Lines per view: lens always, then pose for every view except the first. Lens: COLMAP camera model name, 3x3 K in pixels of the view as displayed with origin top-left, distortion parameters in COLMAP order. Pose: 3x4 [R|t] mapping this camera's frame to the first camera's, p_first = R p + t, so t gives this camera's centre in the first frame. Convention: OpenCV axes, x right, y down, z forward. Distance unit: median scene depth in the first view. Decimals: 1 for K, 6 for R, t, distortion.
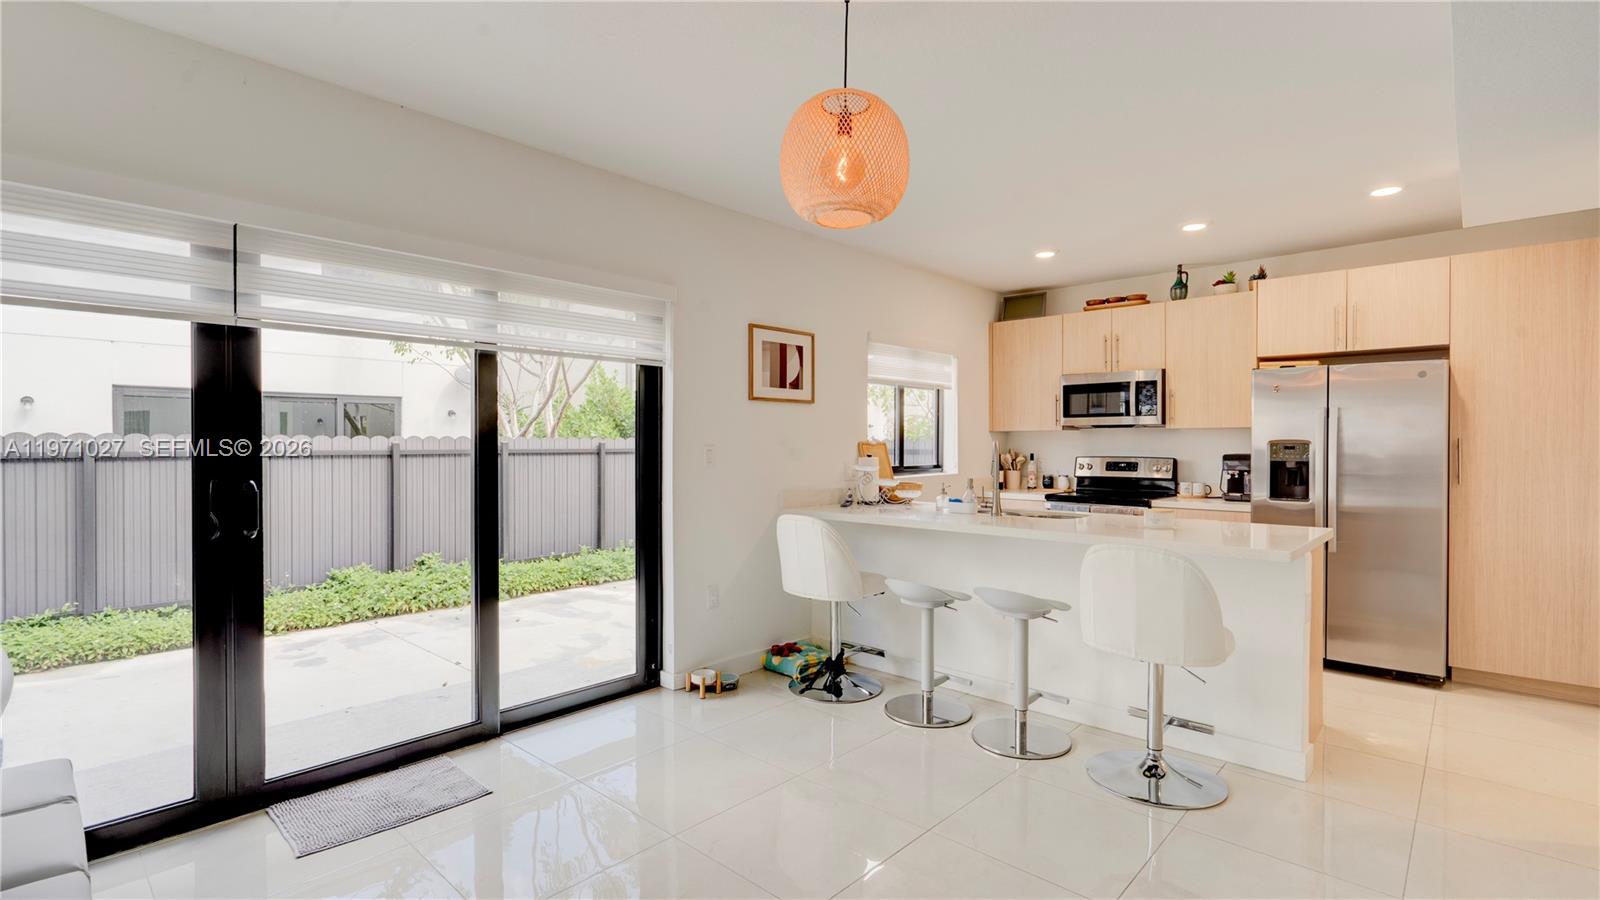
lens RADIAL K [[736.7, 0, 812.2], [0, 736.7, 448.7], [0, 0, 1]] dist [-0.000556, 0.000175]
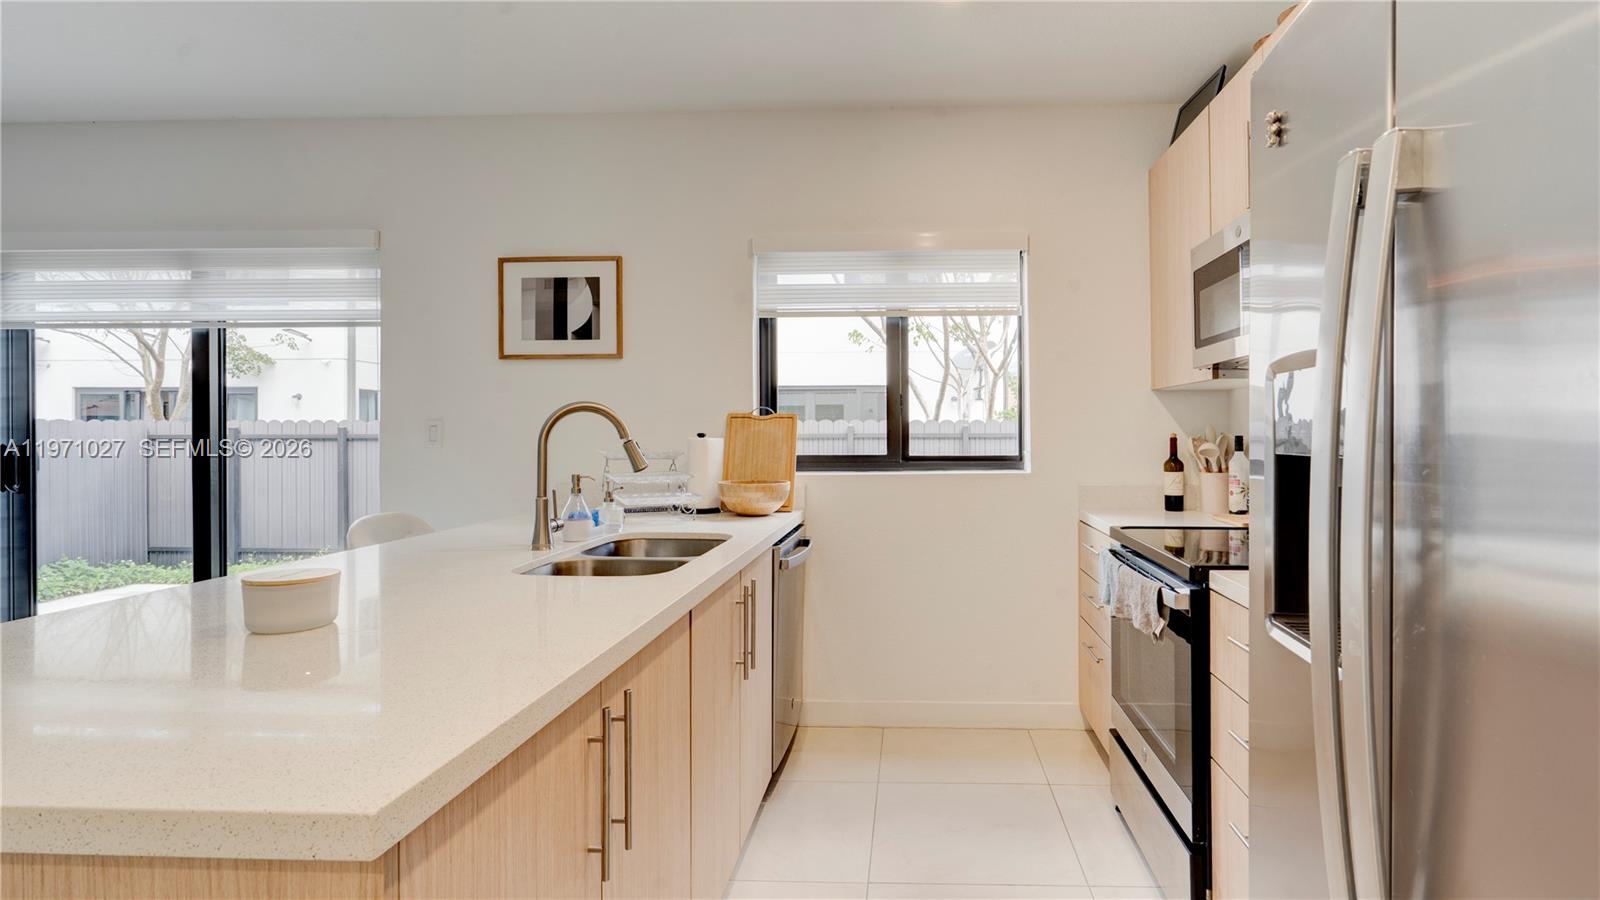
lens RADIAL K [[767.4, 0, 887.8], [0, 767.4, 434.0], [0, 0, 1]] dist [0.001525, 0.000466]
pose [[0.640884, -0.000982, -0.767638, 0.707124], [-0.002983, 0.999988, -0.003769, 0.010811], [0.767632, 0.004705, 0.640873, 0.735561]]
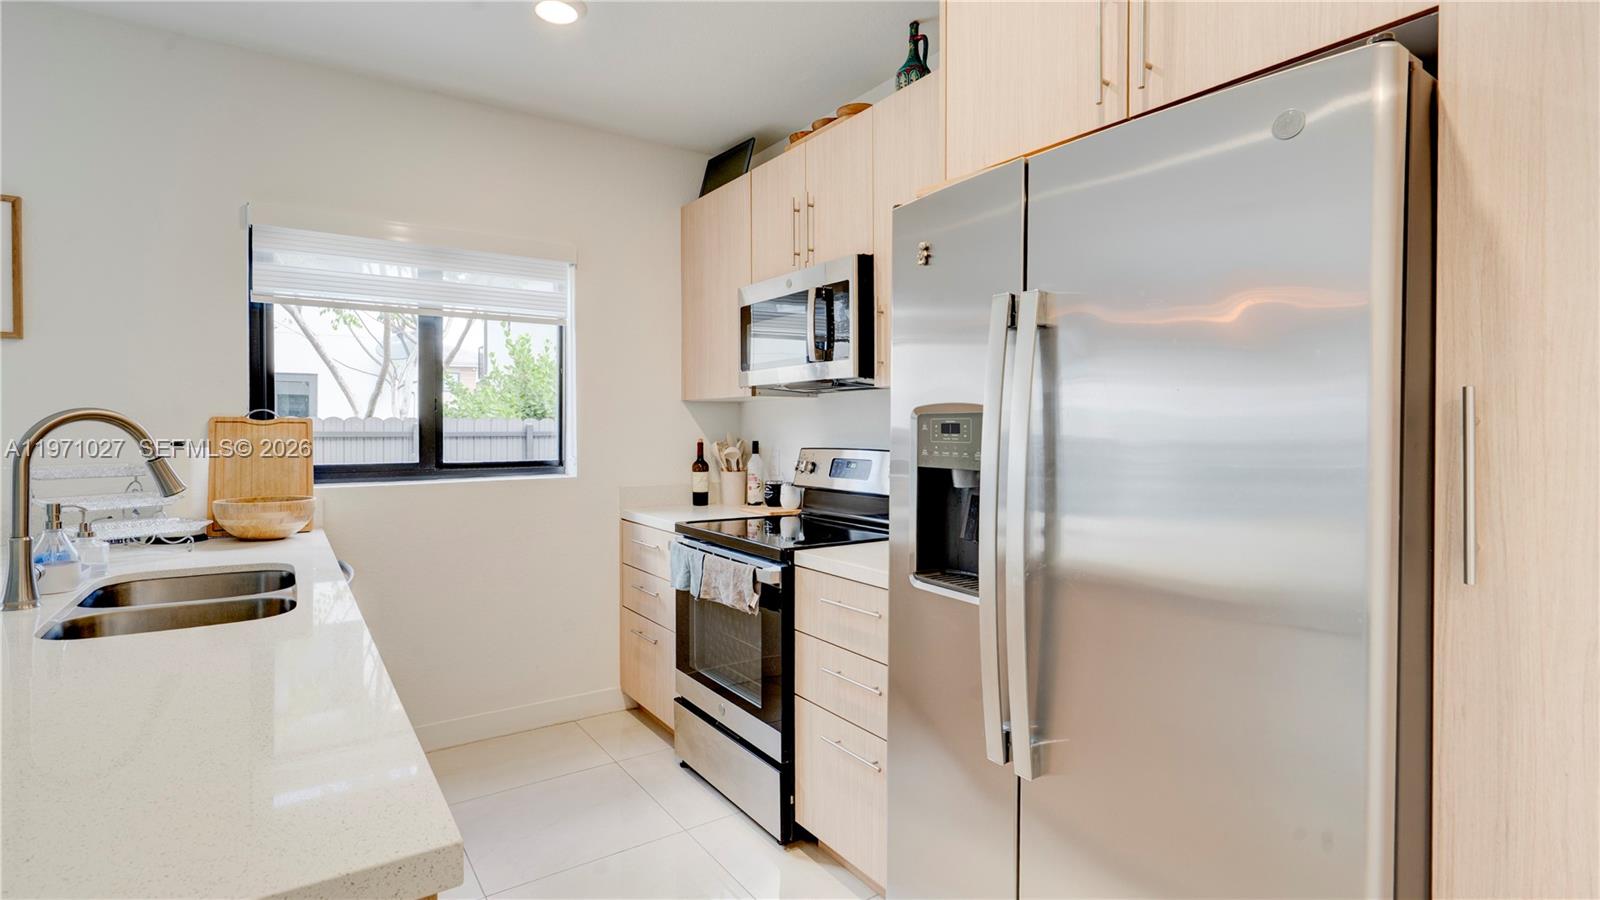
lens RADIAL K [[763.7, 0, 807.2], [0, 763.7, 436.6], [0, 0, 1]] dist [-0.001649, 0.000527]
pose [[0.972967, 0.003473, -0.230920, 0.636388], [-0.002493, 0.999987, 0.004533, 0.000645], [0.230933, -0.003834, 0.972962, 0.623605]]
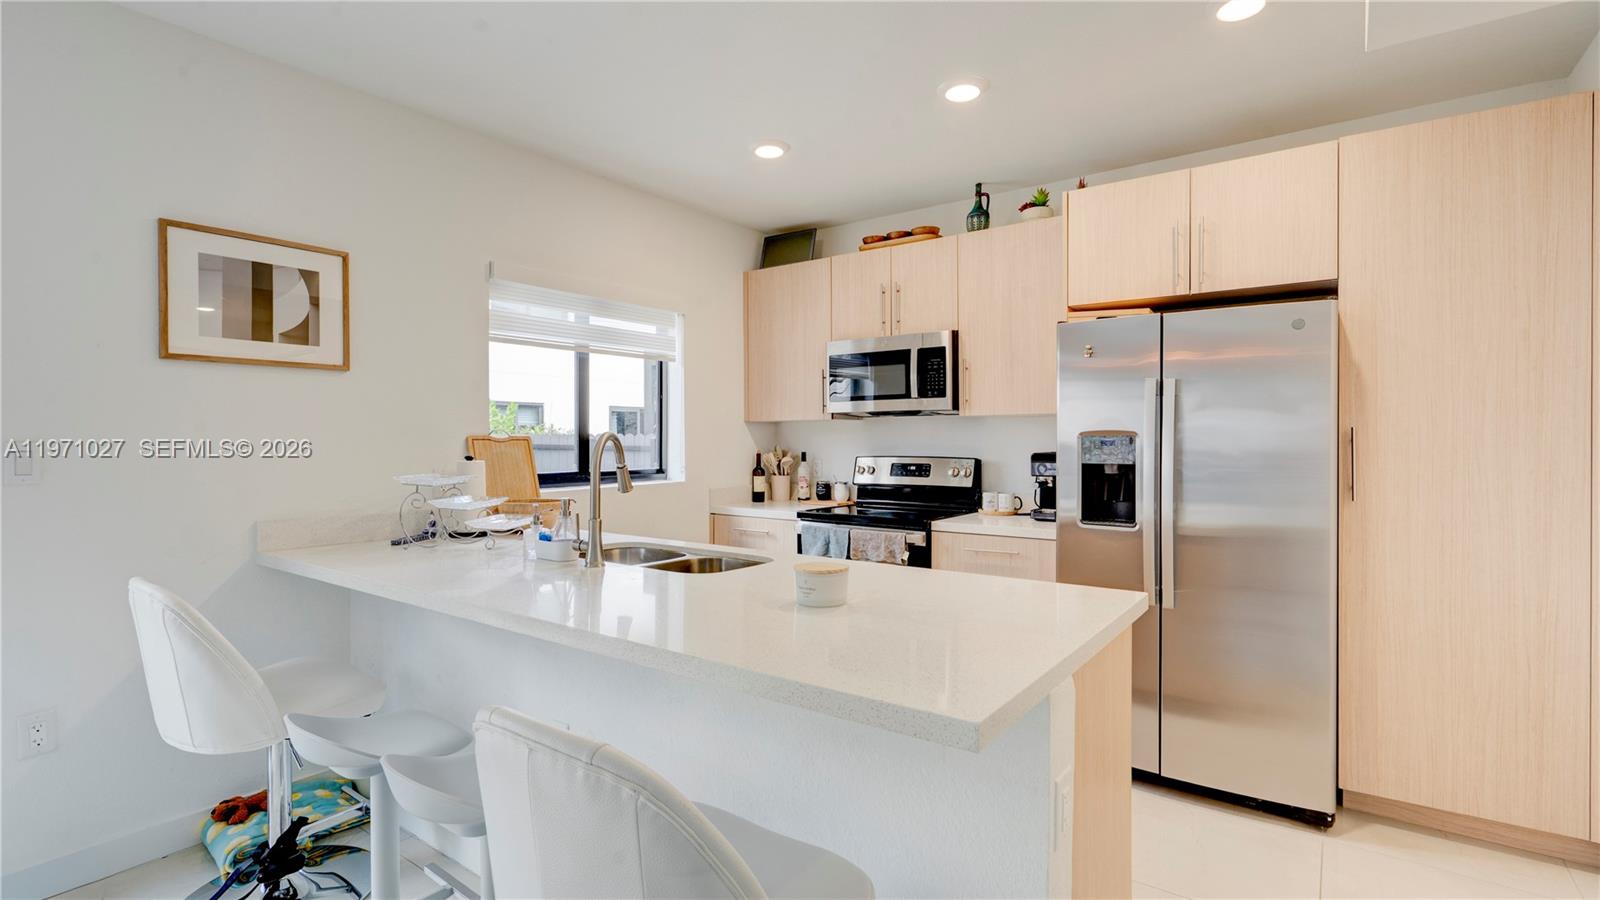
lens RADIAL K [[741.5, 0, 808.1], [0, 741.5, 442.8], [0, 0, 1]] dist [-0.001310, 0.000164]
pose [[0.994206, -0.002861, 0.107451, 0.305343], [0.003203, 0.999990, -0.003011, -0.000412], [-0.107441, 0.003338, 0.994206, 0.369545]]
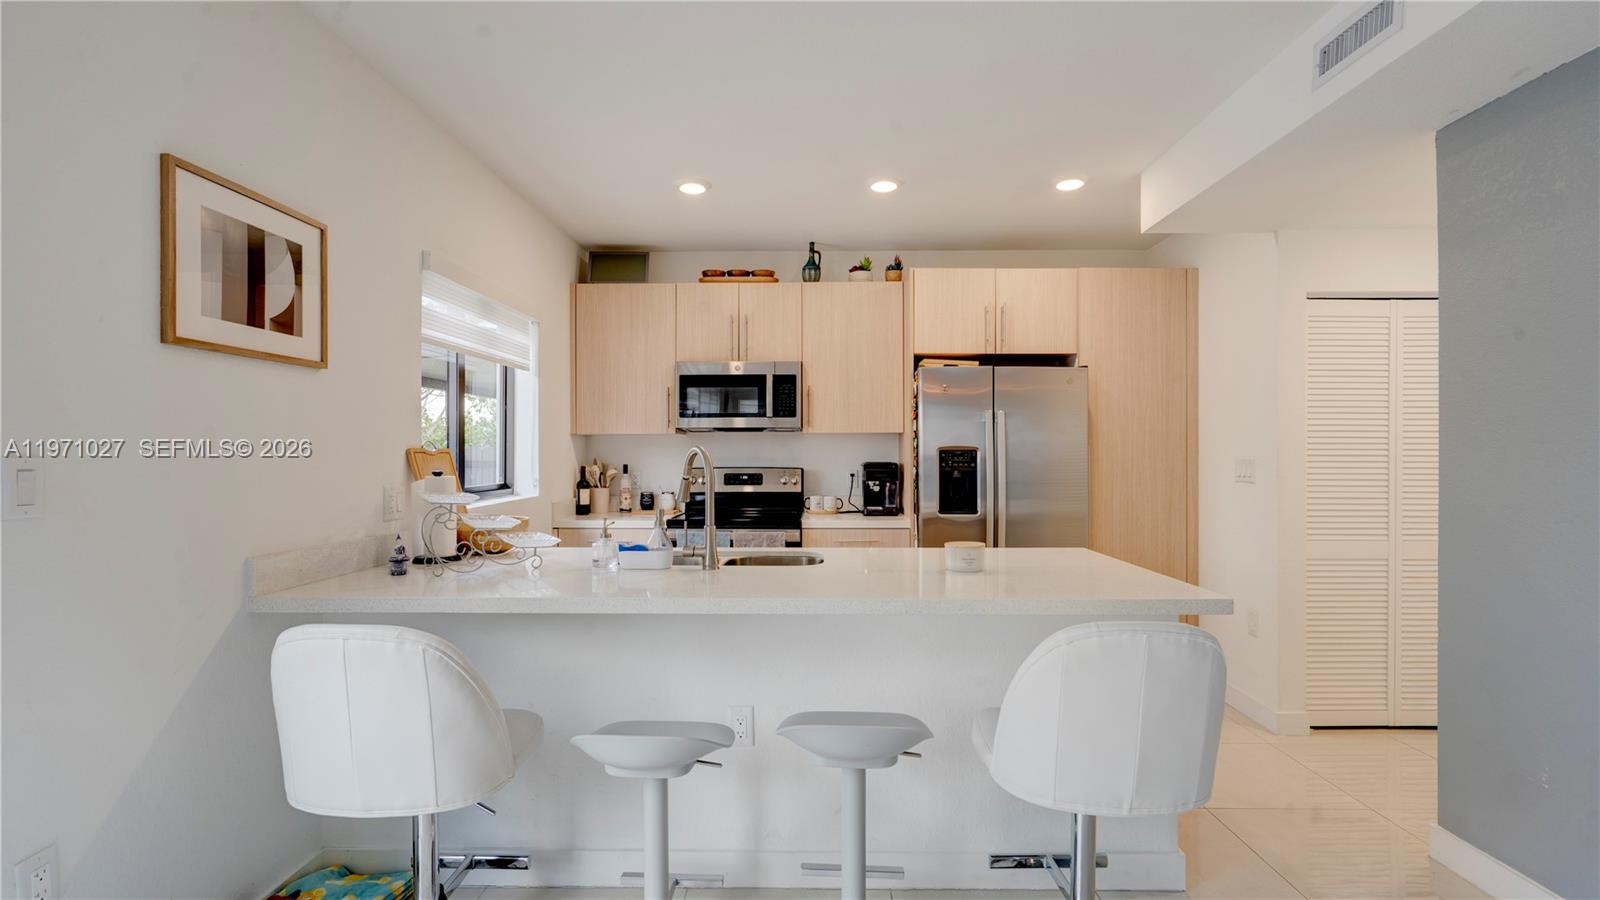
lens RADIAL K [[736.7, 0, 812.2], [0, 736.7, 448.7], [0, 0, 1]] dist [-0.000556, 0.000175]
pose [[0.747155, 0.001188, 0.664649, -0.080662], [0.006320, 0.999941, -0.008891, -0.002243], [-0.664620, 0.010843, 0.747103, 0.425022]]
